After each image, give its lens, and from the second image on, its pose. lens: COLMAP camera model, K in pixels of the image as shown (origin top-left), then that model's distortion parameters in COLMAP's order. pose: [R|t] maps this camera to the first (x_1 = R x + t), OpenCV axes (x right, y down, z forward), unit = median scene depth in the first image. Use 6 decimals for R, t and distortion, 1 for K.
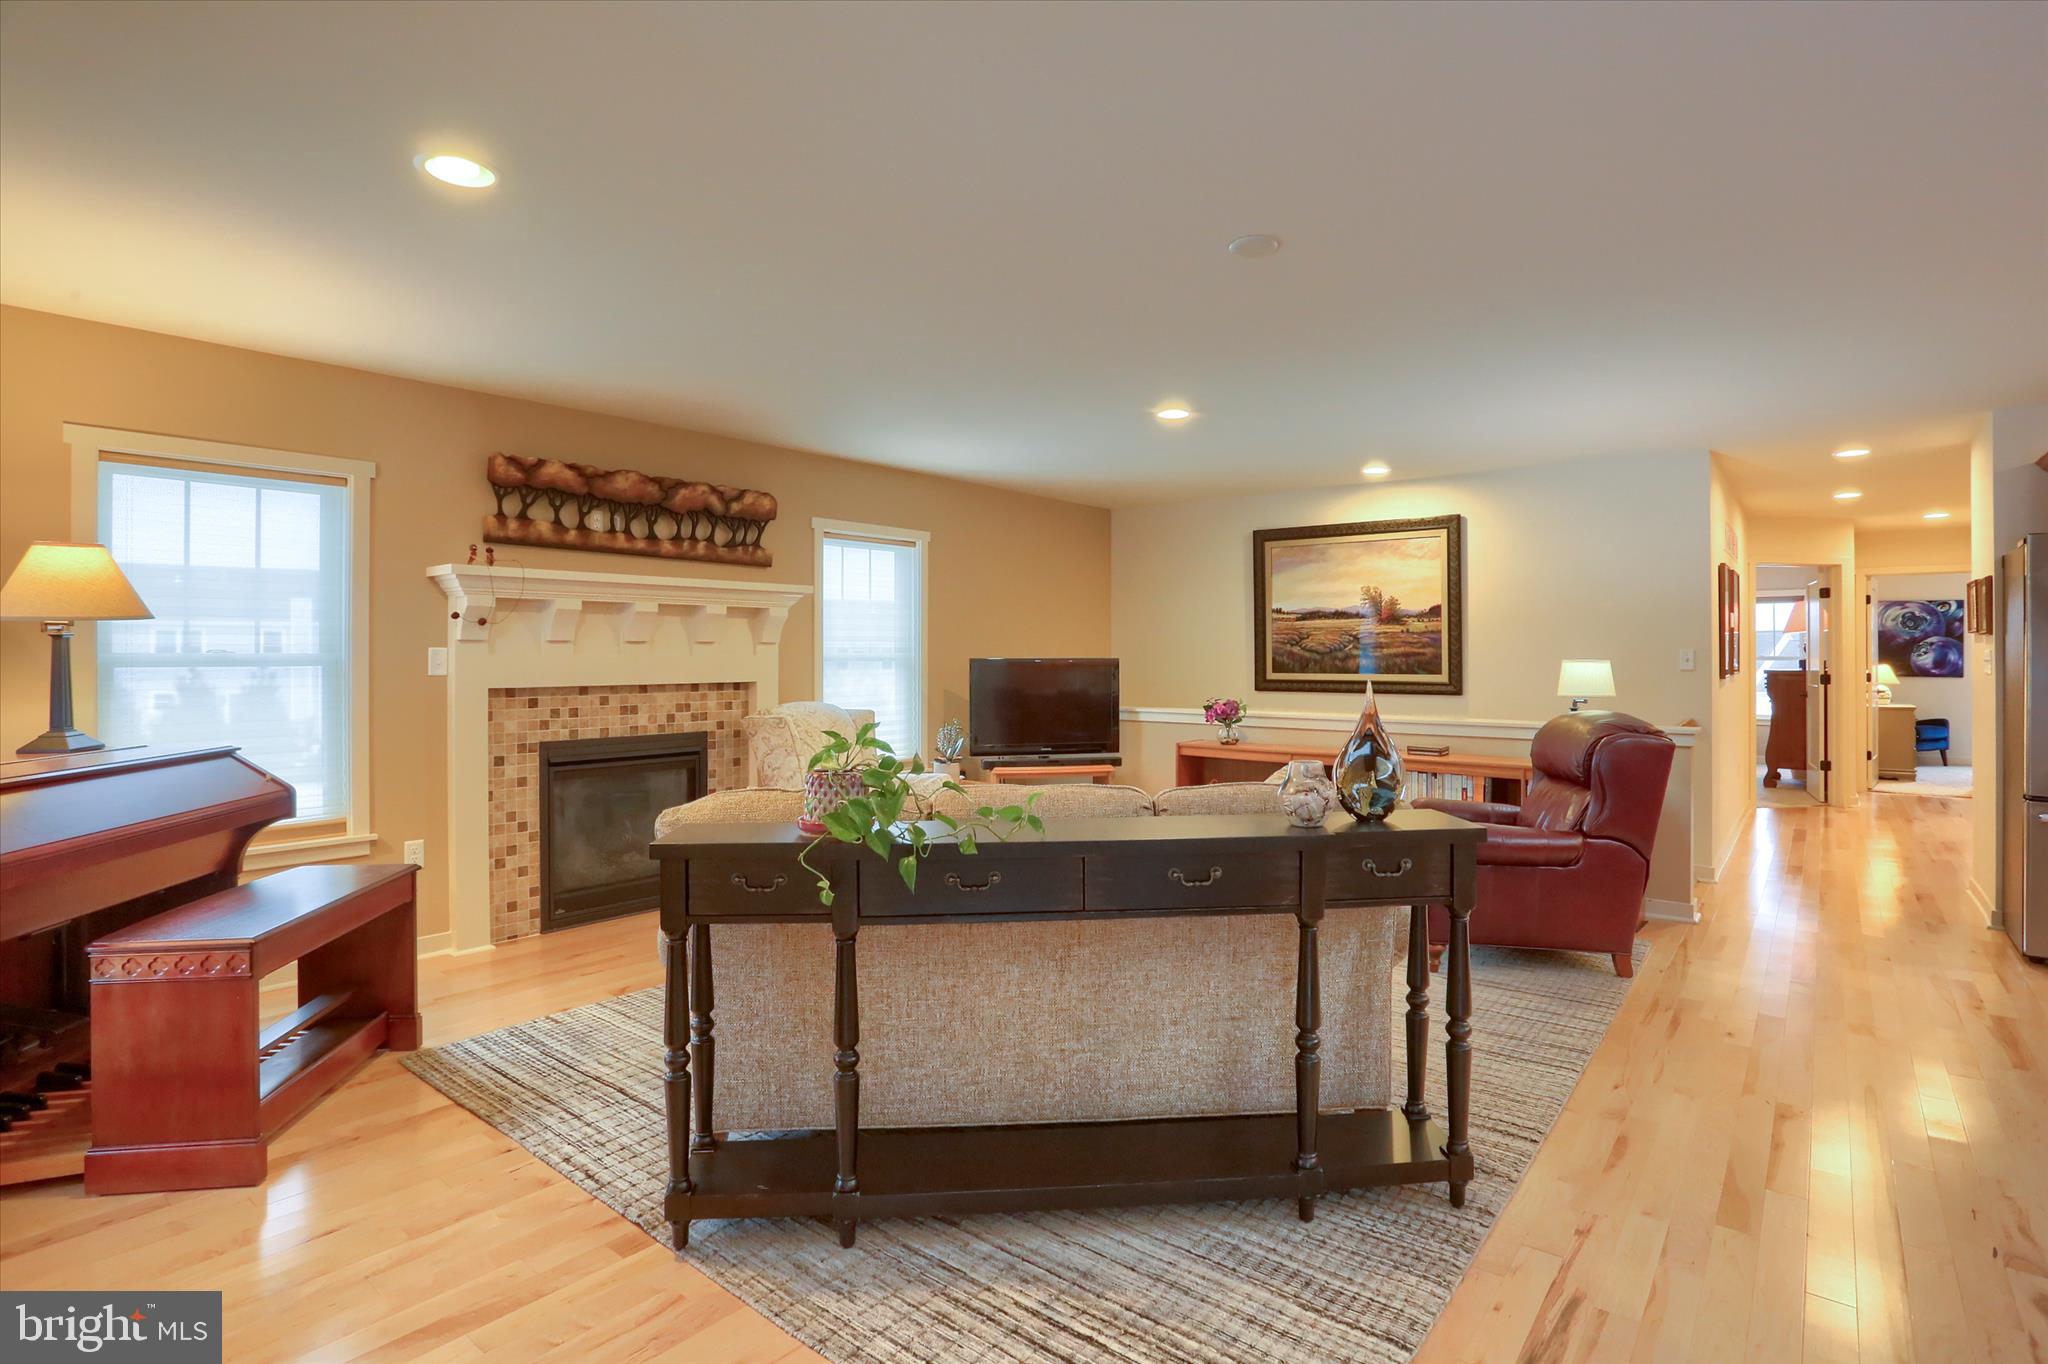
lens RADIAL K [[1008.5, 0, 986.6], [0, 1008.5, 646.9], [0, 0, 1]] dist [-0.048588, 0.013721]
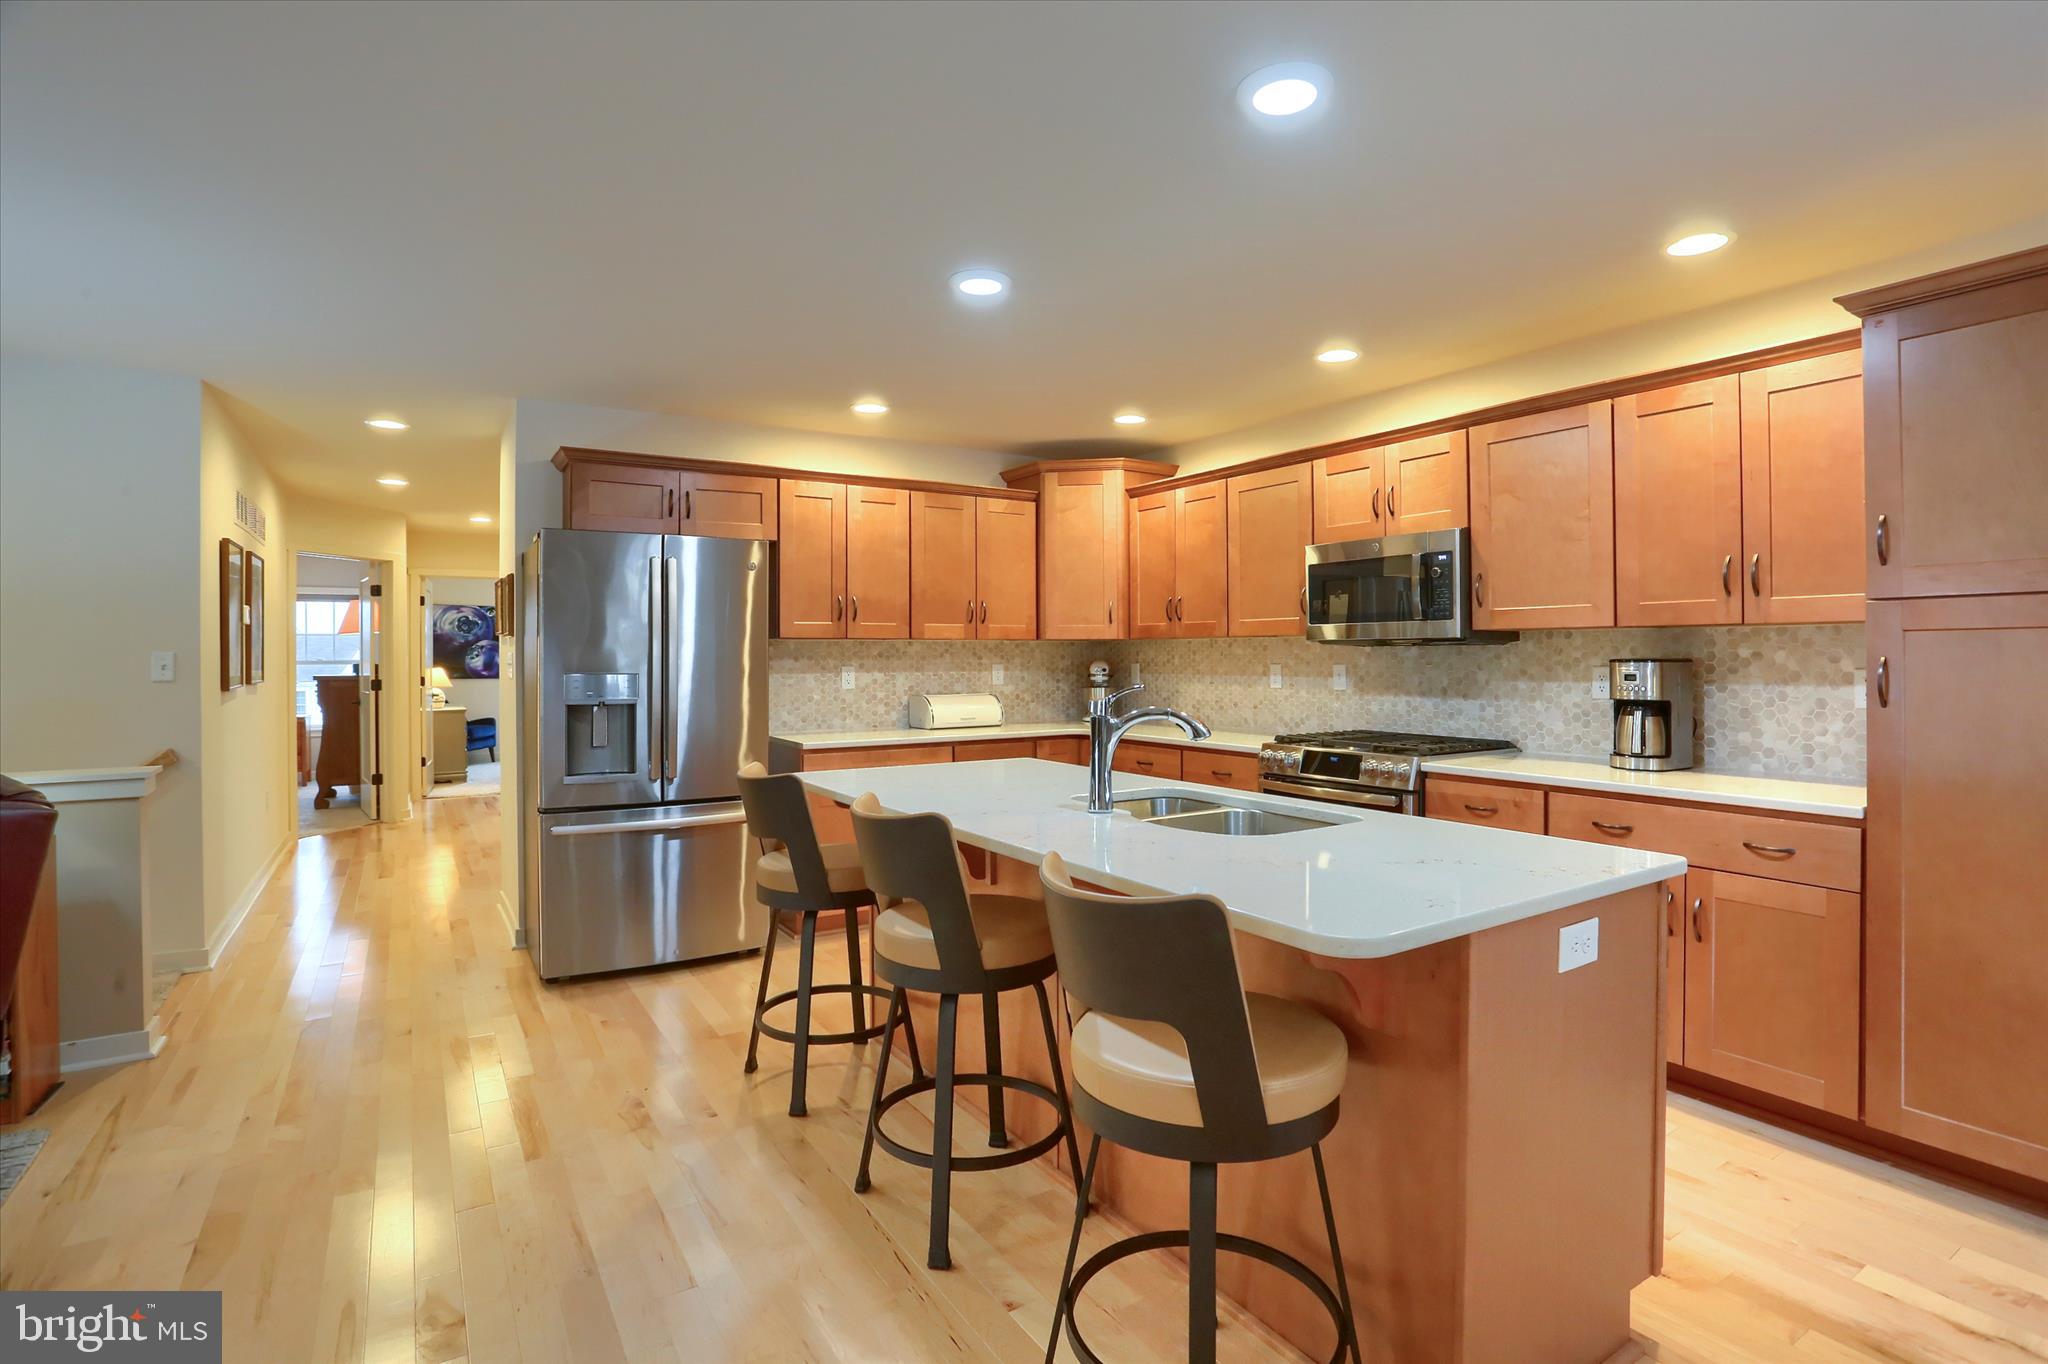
lens RADIAL K [[1037.5, 0, 1059.5], [0, 1037.5, 663.4], [0, 0, 1]] dist [-0.052915, 0.031184]
pose [[0.291868, -0.010702, 0.956399, 0.217626], [-0.001787, 0.999930, 0.011734, 0.000978], [-0.956457, -0.005133, 0.291829, 0.185265]]
